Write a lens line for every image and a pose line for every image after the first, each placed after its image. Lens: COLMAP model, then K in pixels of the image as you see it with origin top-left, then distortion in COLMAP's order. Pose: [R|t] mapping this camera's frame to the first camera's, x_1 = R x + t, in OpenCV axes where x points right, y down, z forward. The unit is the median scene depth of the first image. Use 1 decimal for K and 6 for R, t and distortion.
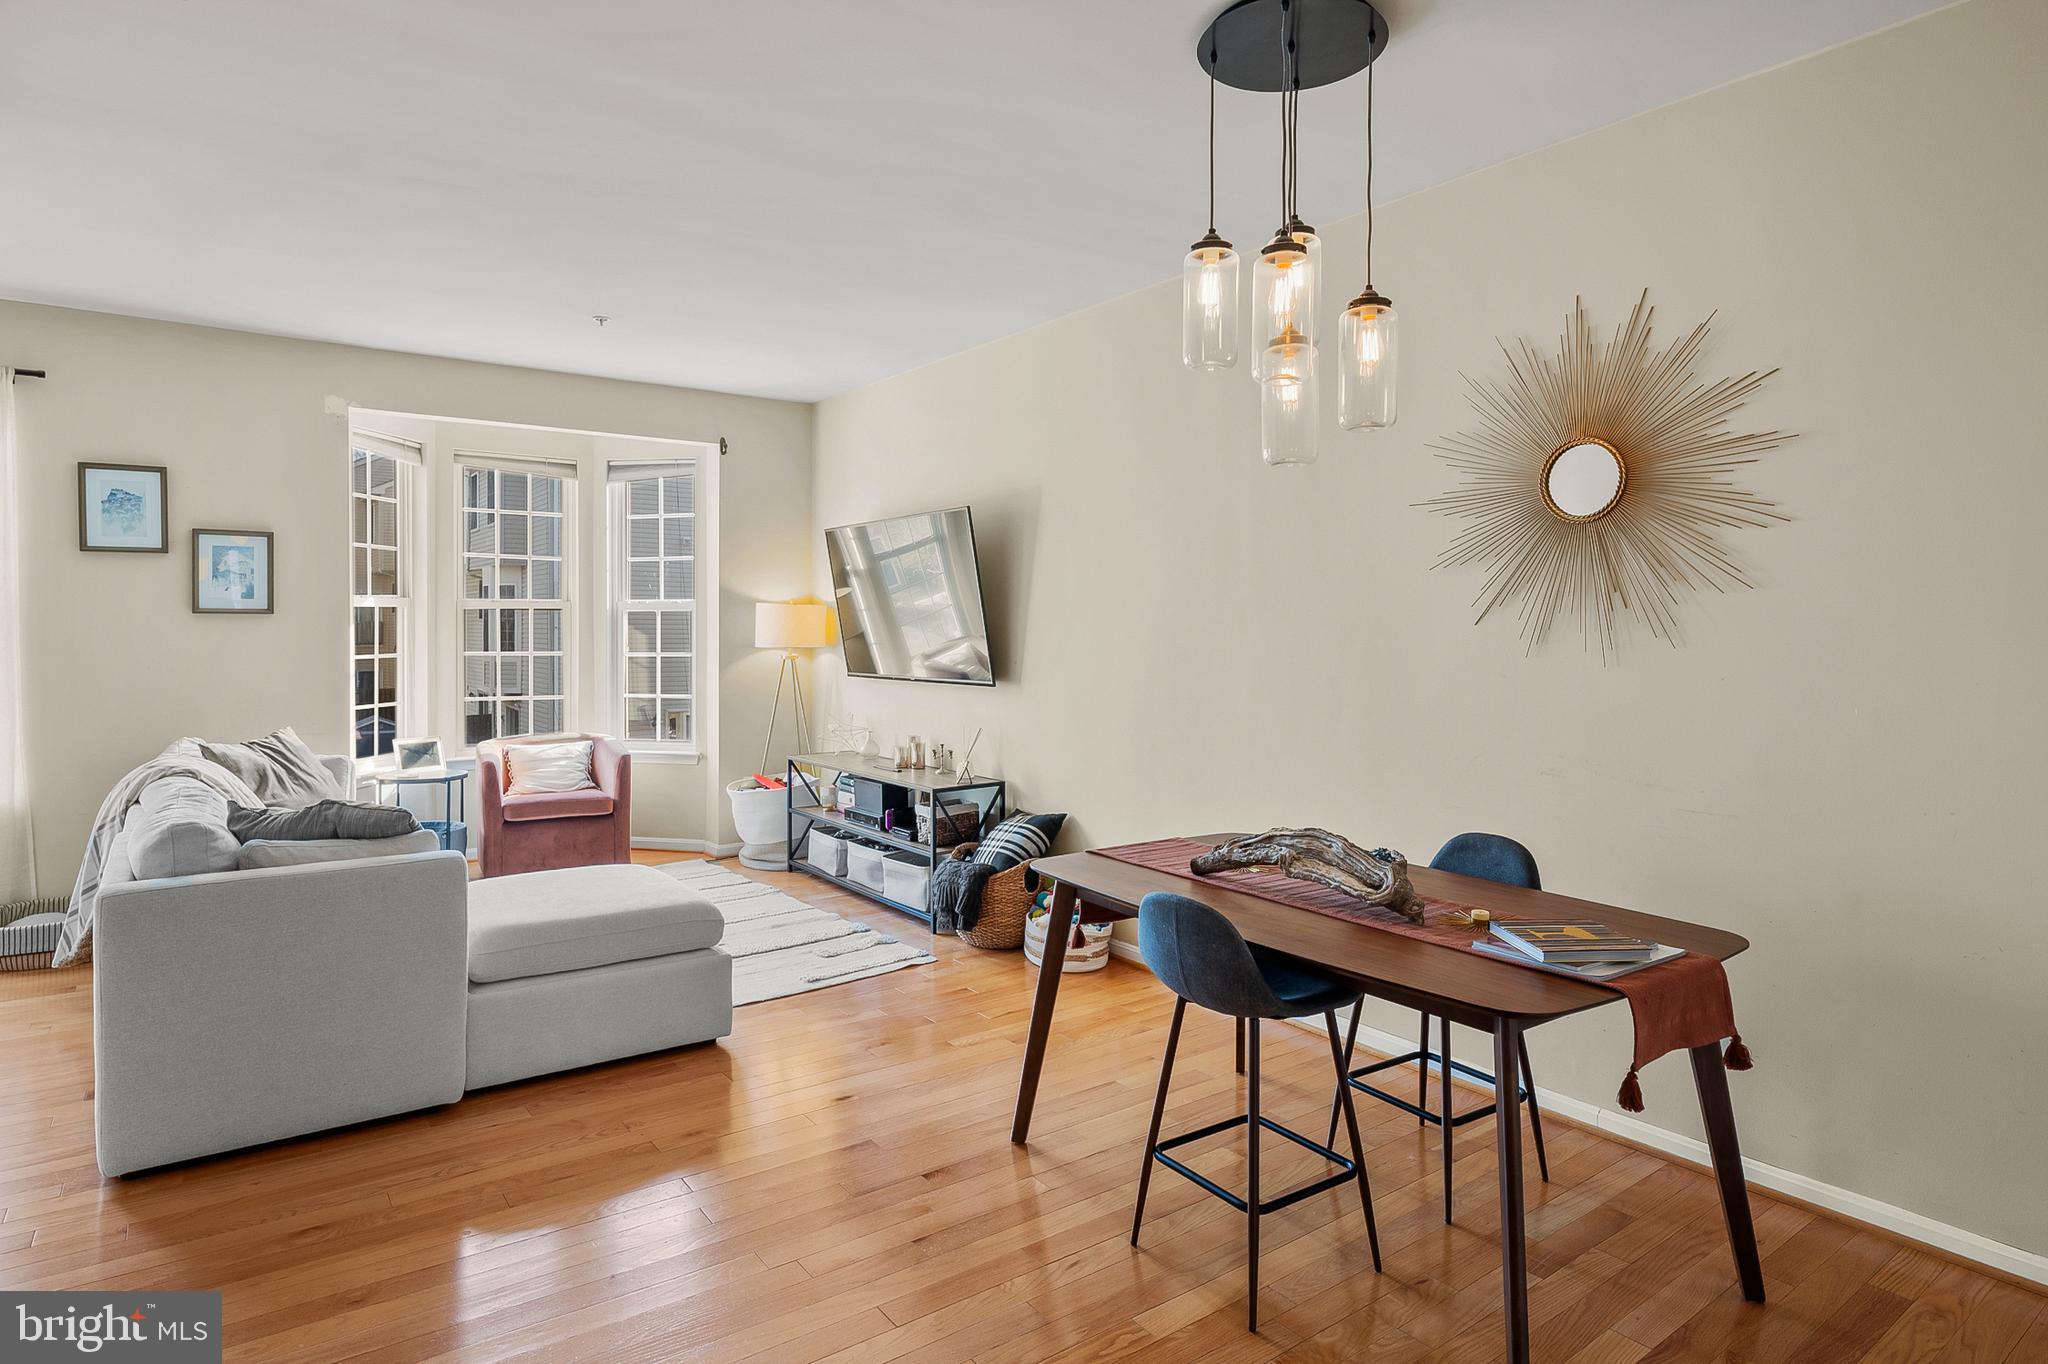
lens RADIAL K [[1129.7, 0, 1026.9], [0, 1129.7, 640.1], [0, 0, 1]] dist [-0.021553, 0.000309]
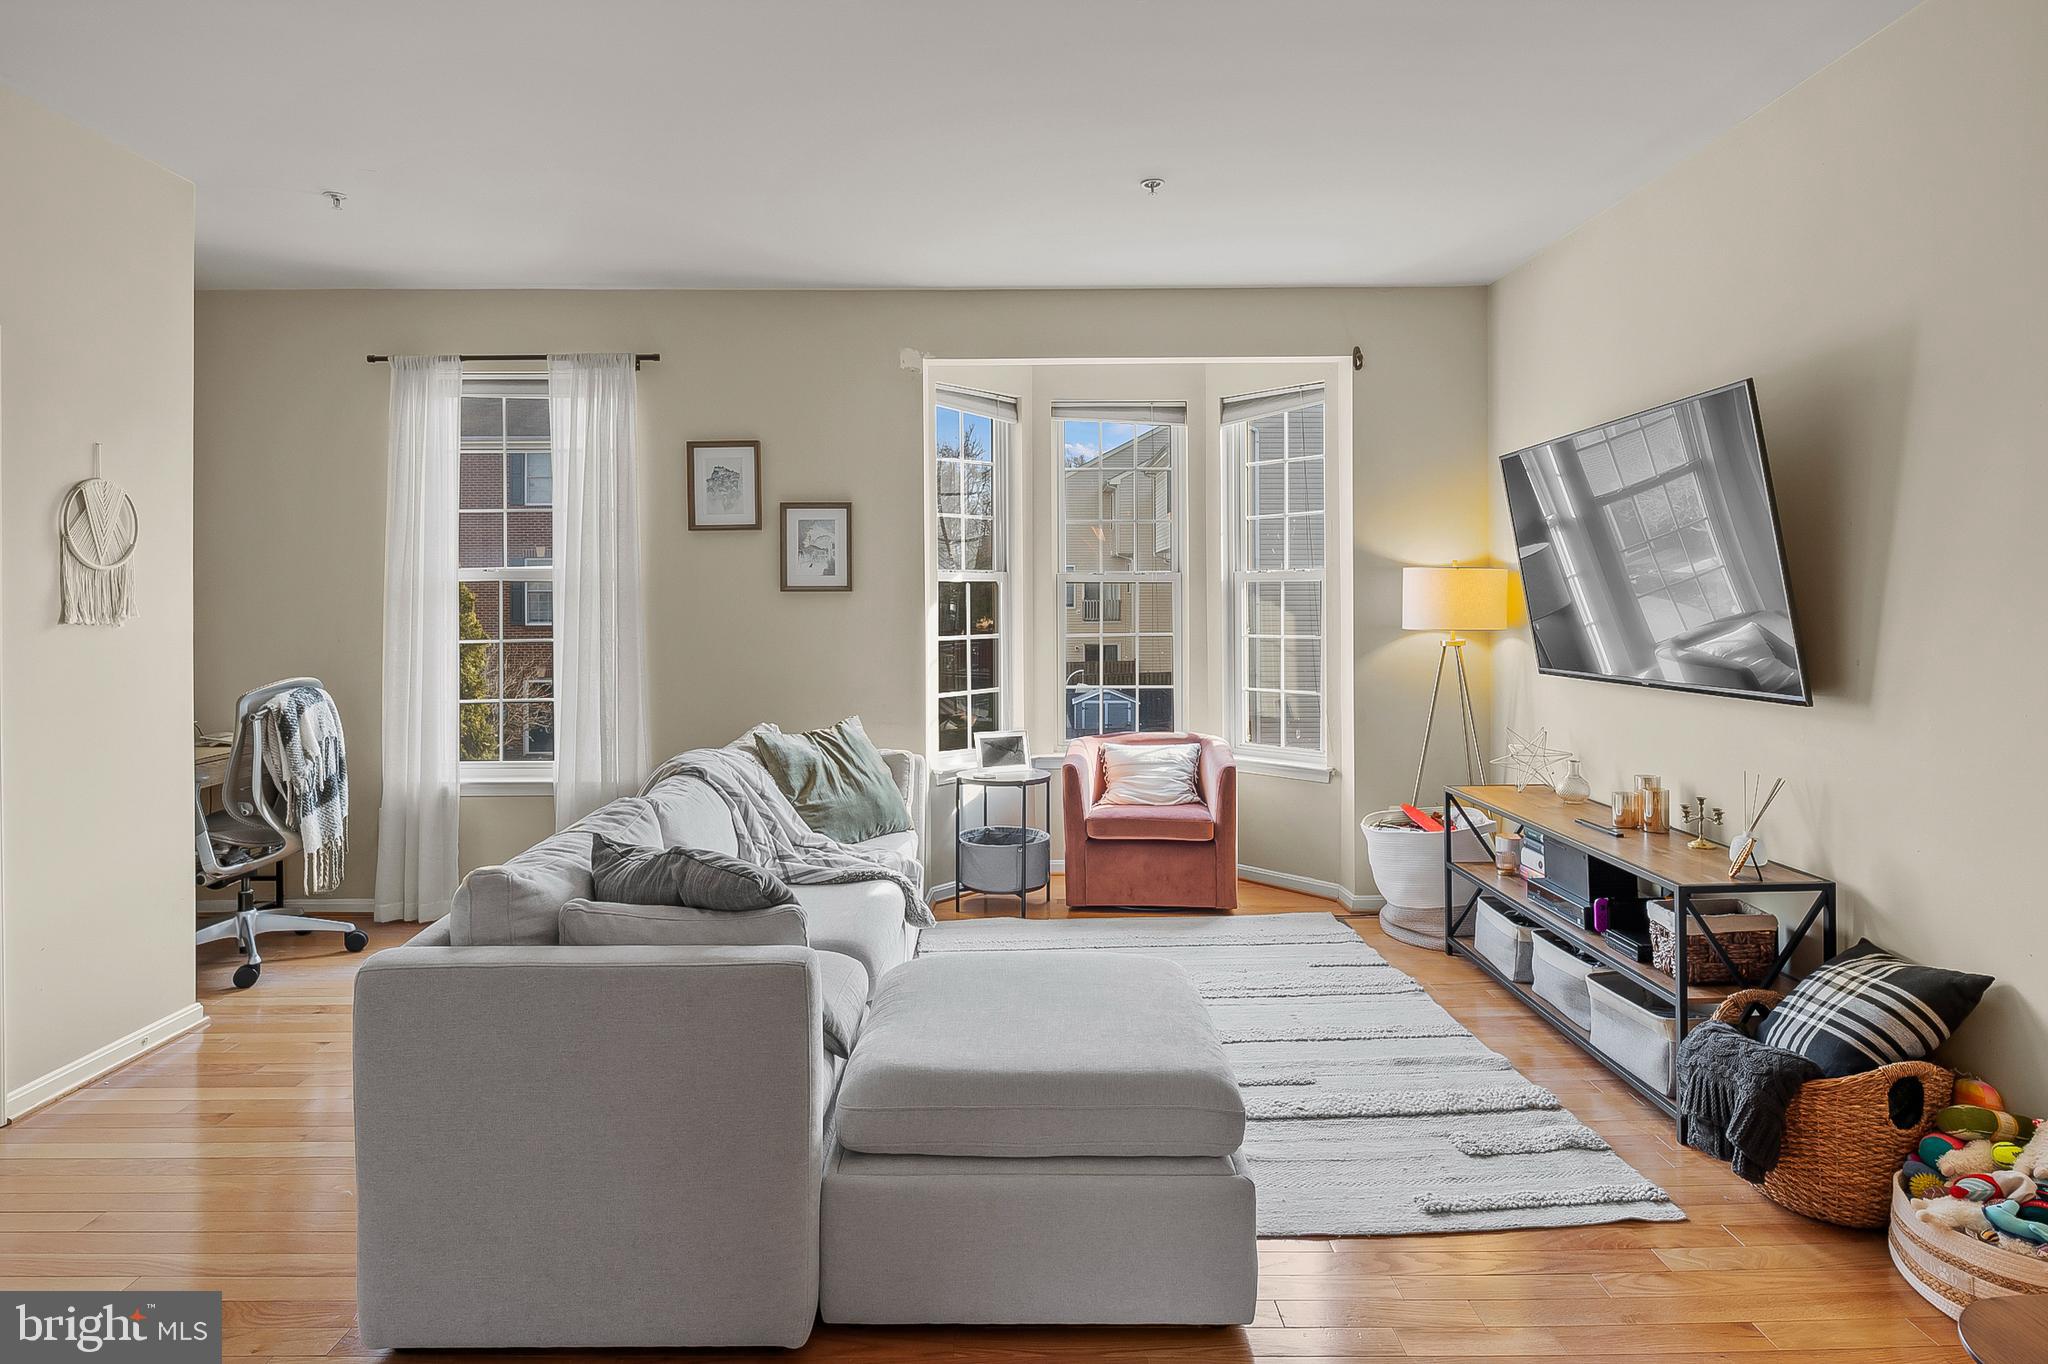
lens RADIAL K [[1115.0, 0, 1022.4], [0, 1115.0, 604.8], [0, 0, 1]] dist [-0.002646, -0.001750]
pose [[0.805279, -0.006476, -0.592860, -0.015514], [0.000988, 0.999954, -0.009581, -0.003178], [0.592895, 0.007130, 0.805248, 0.324748]]
